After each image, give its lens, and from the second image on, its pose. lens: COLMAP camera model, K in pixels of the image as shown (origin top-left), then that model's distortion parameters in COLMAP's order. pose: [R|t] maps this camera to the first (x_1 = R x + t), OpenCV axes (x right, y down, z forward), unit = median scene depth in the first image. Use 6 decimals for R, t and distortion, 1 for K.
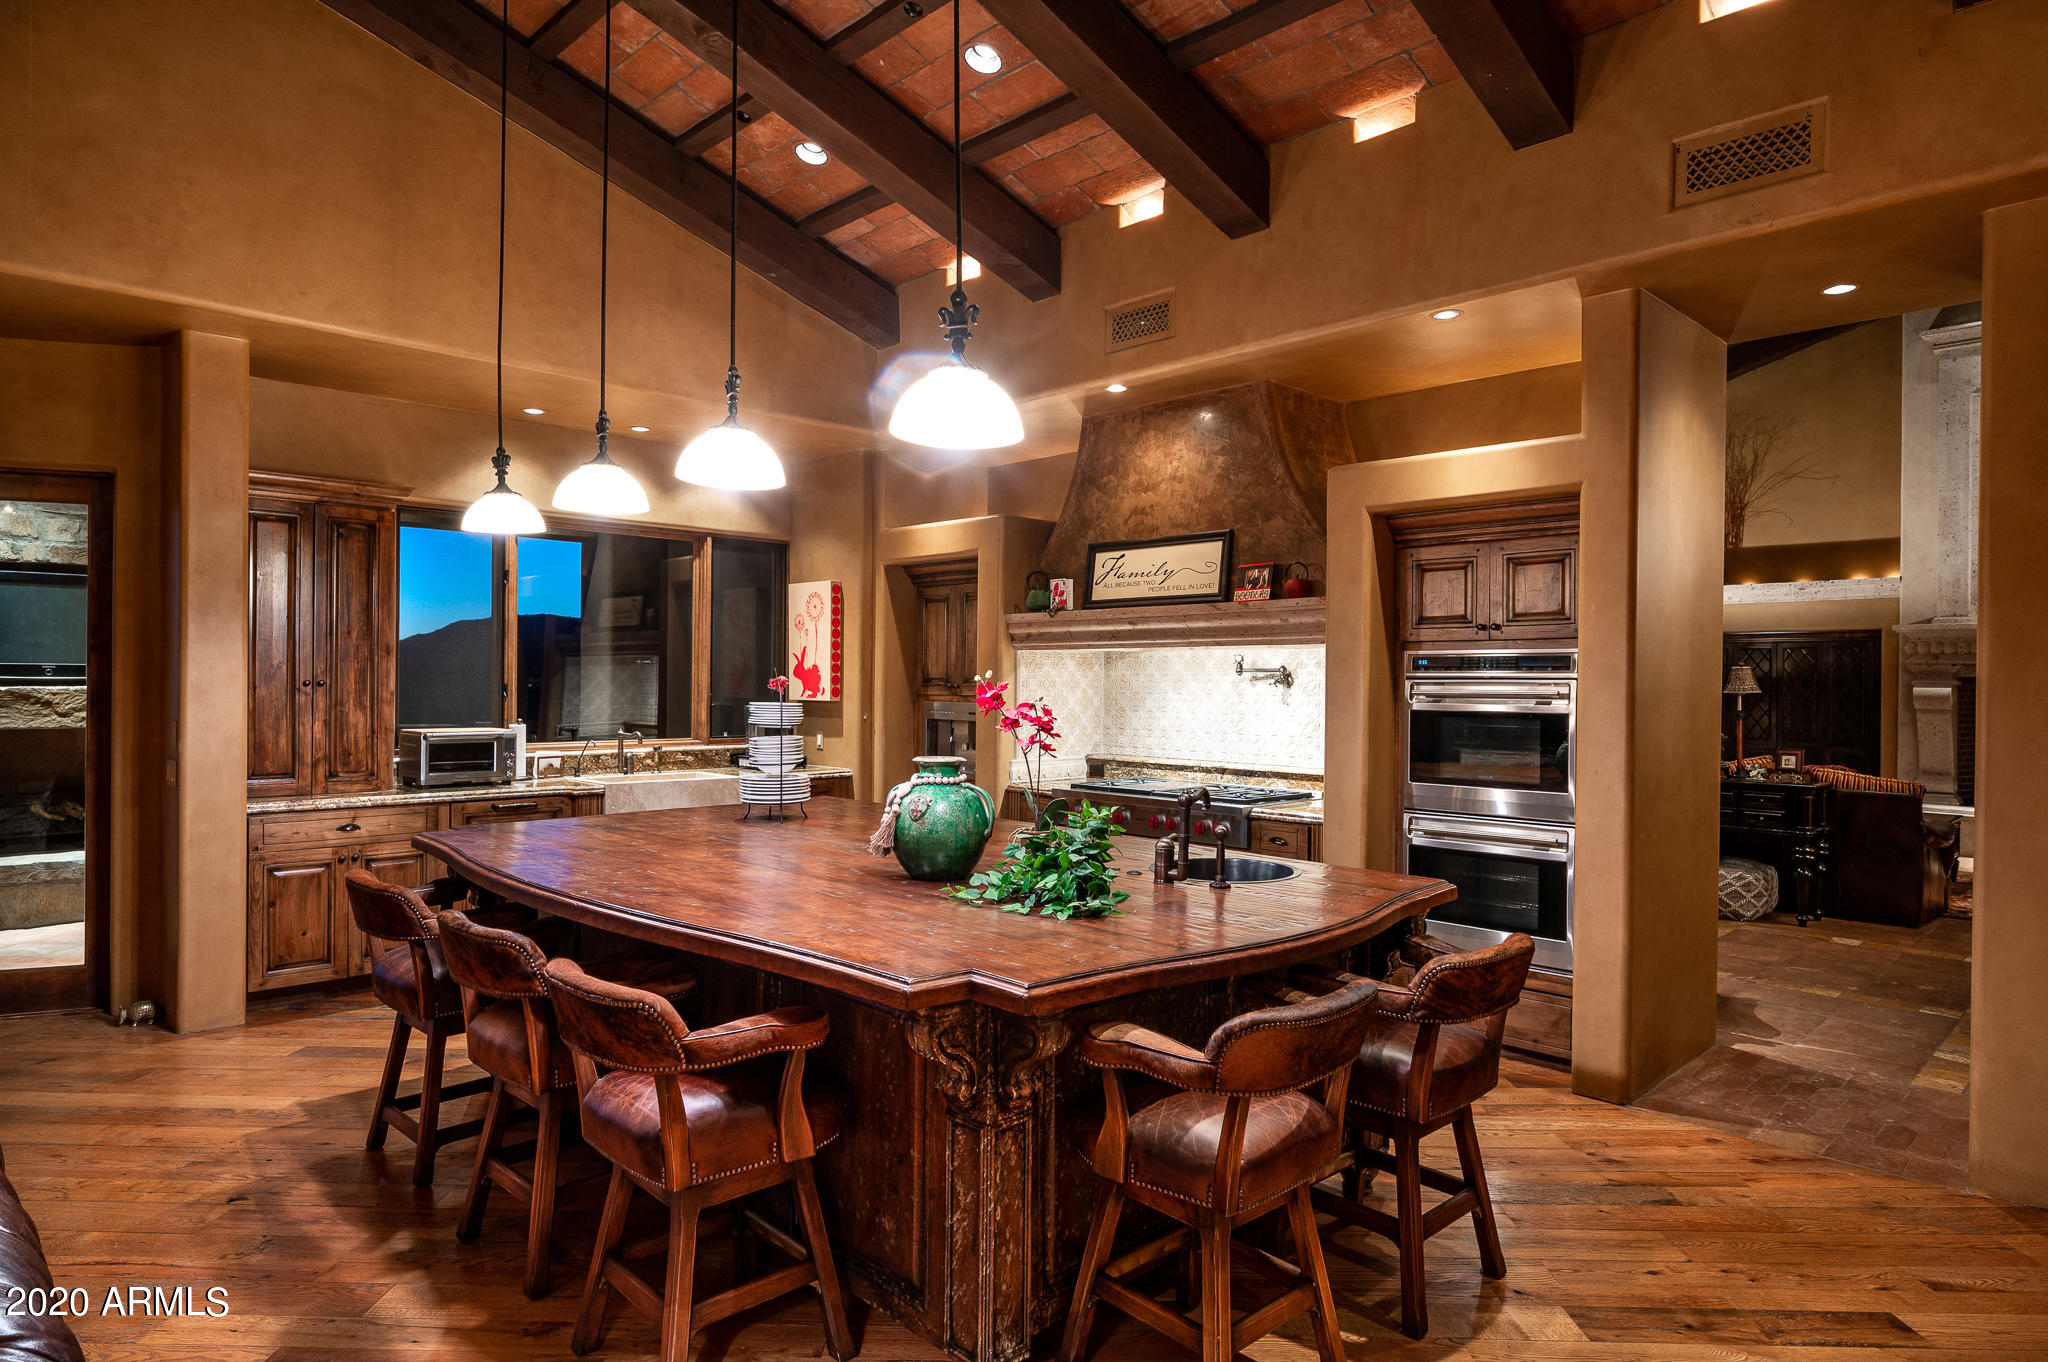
lens RADIAL K [[1173.9, 0, 1024.0], [0, 1173.9, 681.0], [0, 0, 1]] dist [-0.003230, 0.000964]
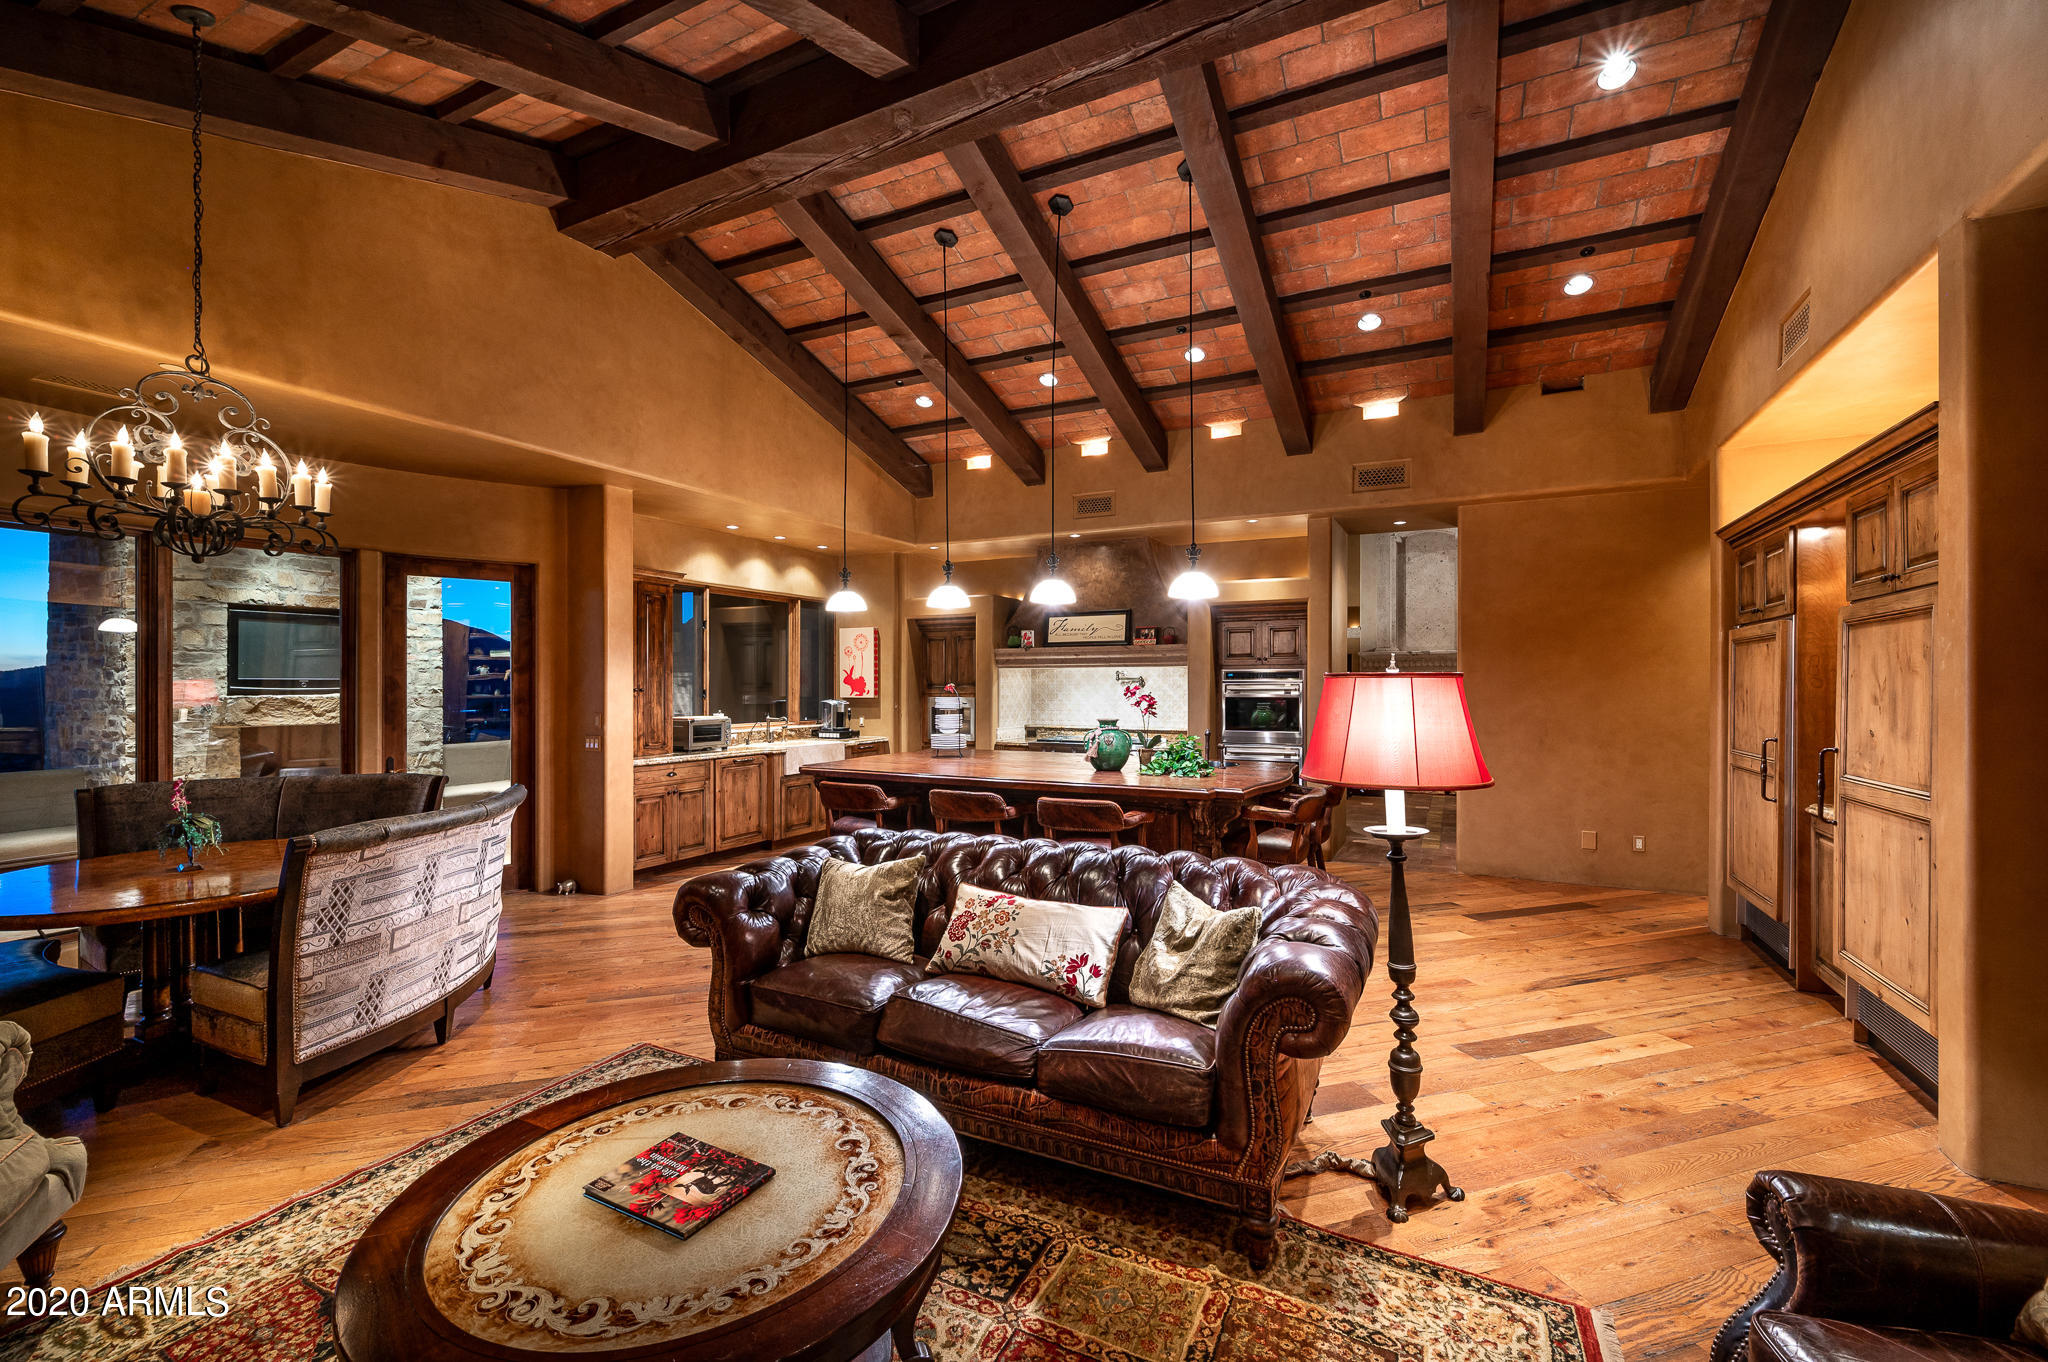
lens RADIAL K [[856.9, 0, 1020.0], [0, 856.9, 682.9], [0, 0, 1]] dist [-0.000883, 0.000436]
pose [[0.947360, -0.007999, 0.320071, -0.468839], [0.008283, 0.999966, 0.000474, -0.004262], [-0.320063, 0.002202, 0.947394, -0.328806]]
